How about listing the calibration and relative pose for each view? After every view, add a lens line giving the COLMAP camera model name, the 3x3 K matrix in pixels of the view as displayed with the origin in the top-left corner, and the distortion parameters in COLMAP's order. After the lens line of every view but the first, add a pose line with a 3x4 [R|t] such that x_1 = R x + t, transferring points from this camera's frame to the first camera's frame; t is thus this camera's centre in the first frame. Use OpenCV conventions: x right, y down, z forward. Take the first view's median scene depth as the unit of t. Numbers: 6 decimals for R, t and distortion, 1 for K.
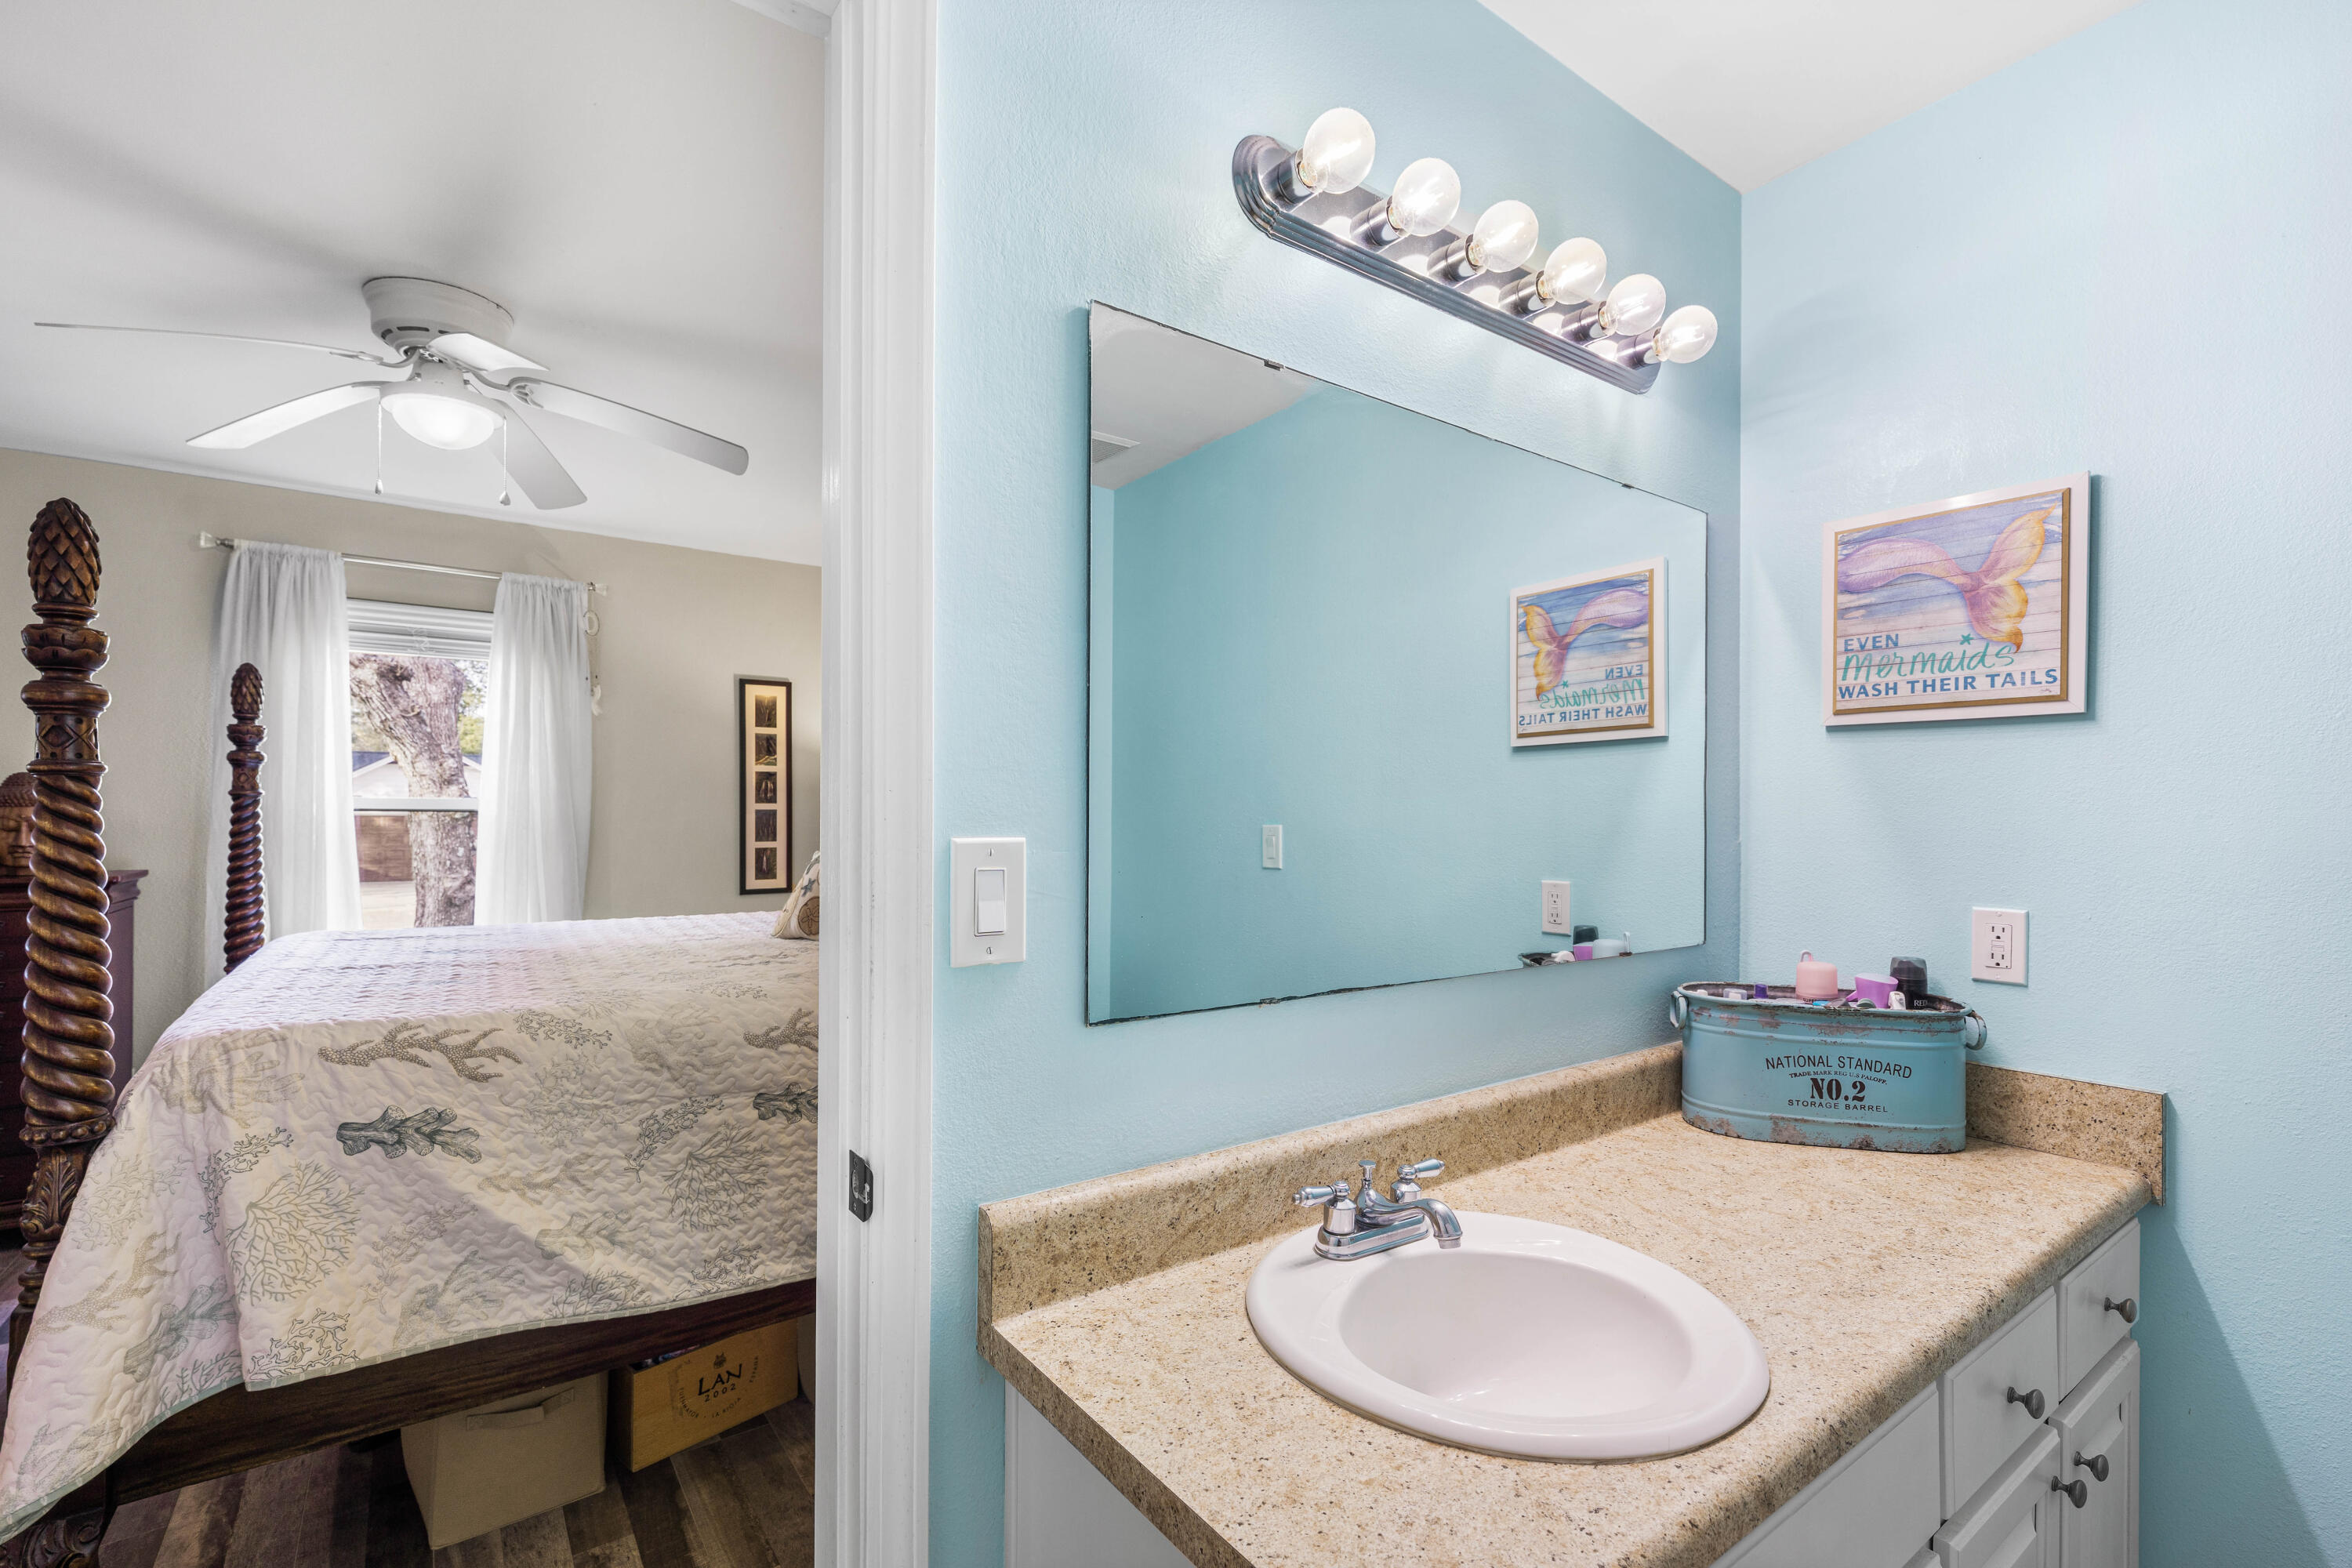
lens RADIAL K [[1052.2, 0, 1176.0], [0, 1052.2, 784.0], [0, 0, 1]] dist [0.001855, 0.000589]
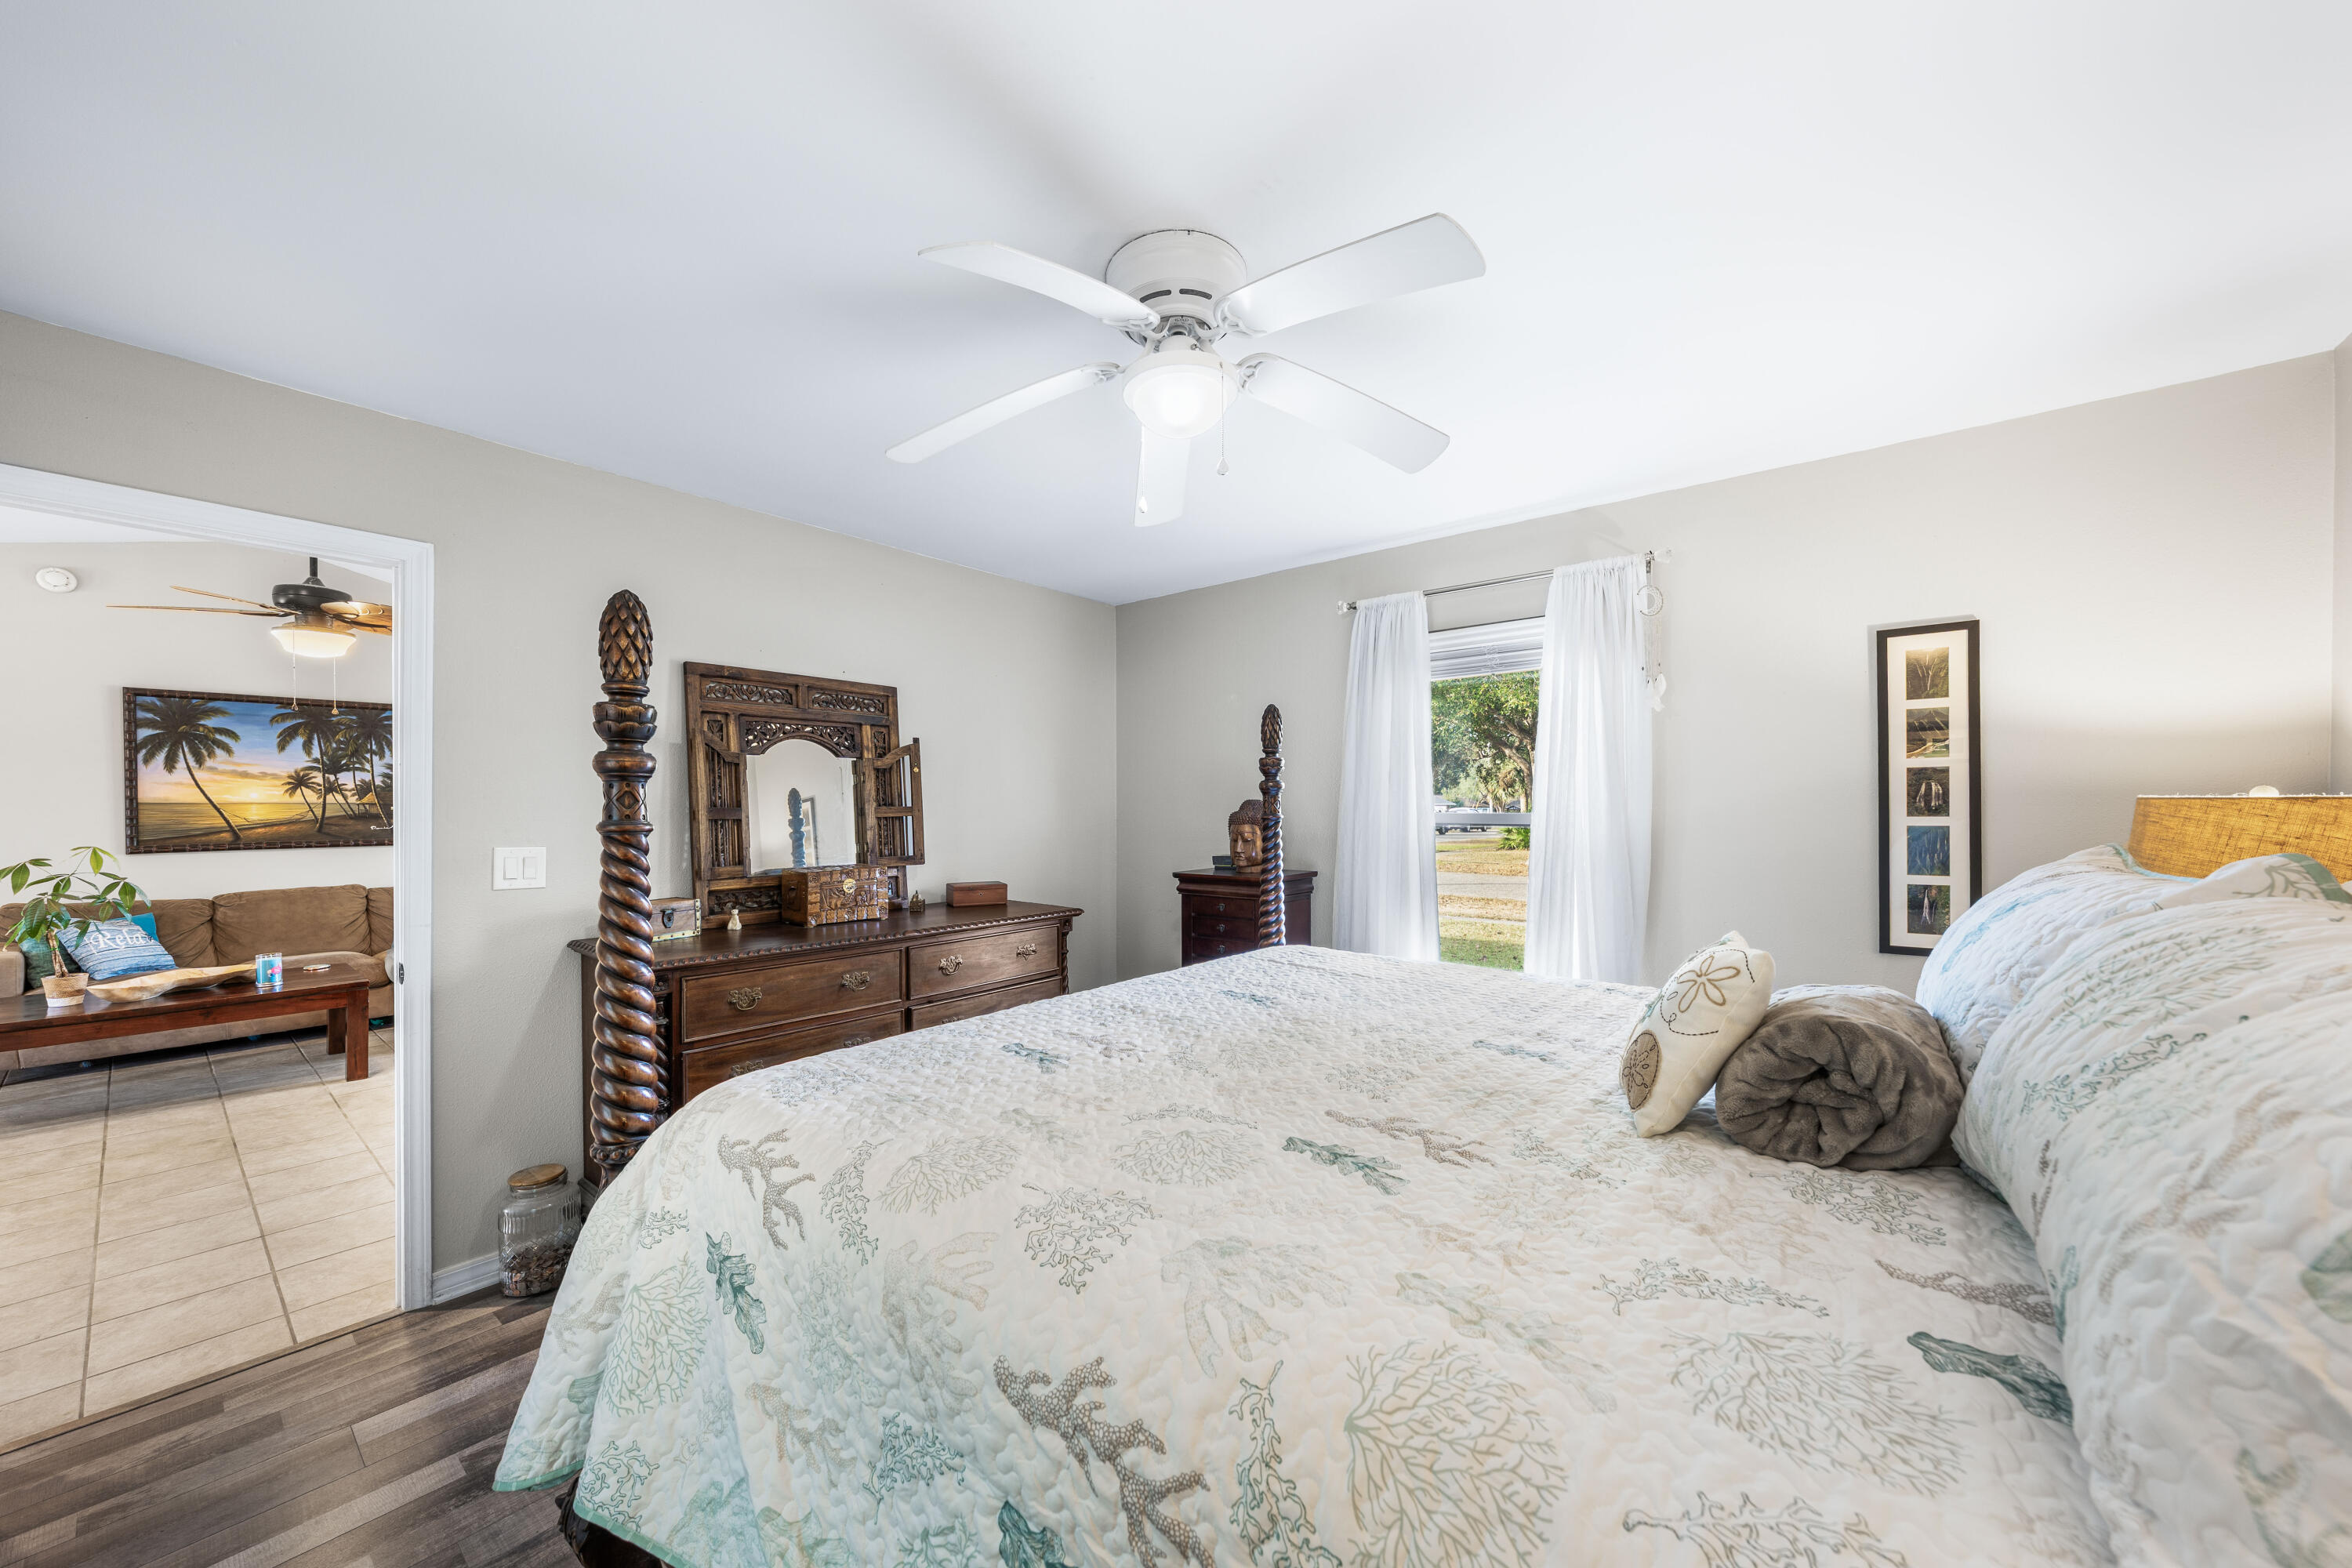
lens RADIAL K [[844.5, 0, 1175.4], [0, 844.5, 820.9], [0, 0, 1]] dist [-0.000802, -0.000068]
pose [[0.257426, 0.009699, -0.966249, -0.009395], [0.035869, 0.999165, 0.019585, -0.007240], [0.965632, -0.039700, 0.256863, 0.532751]]
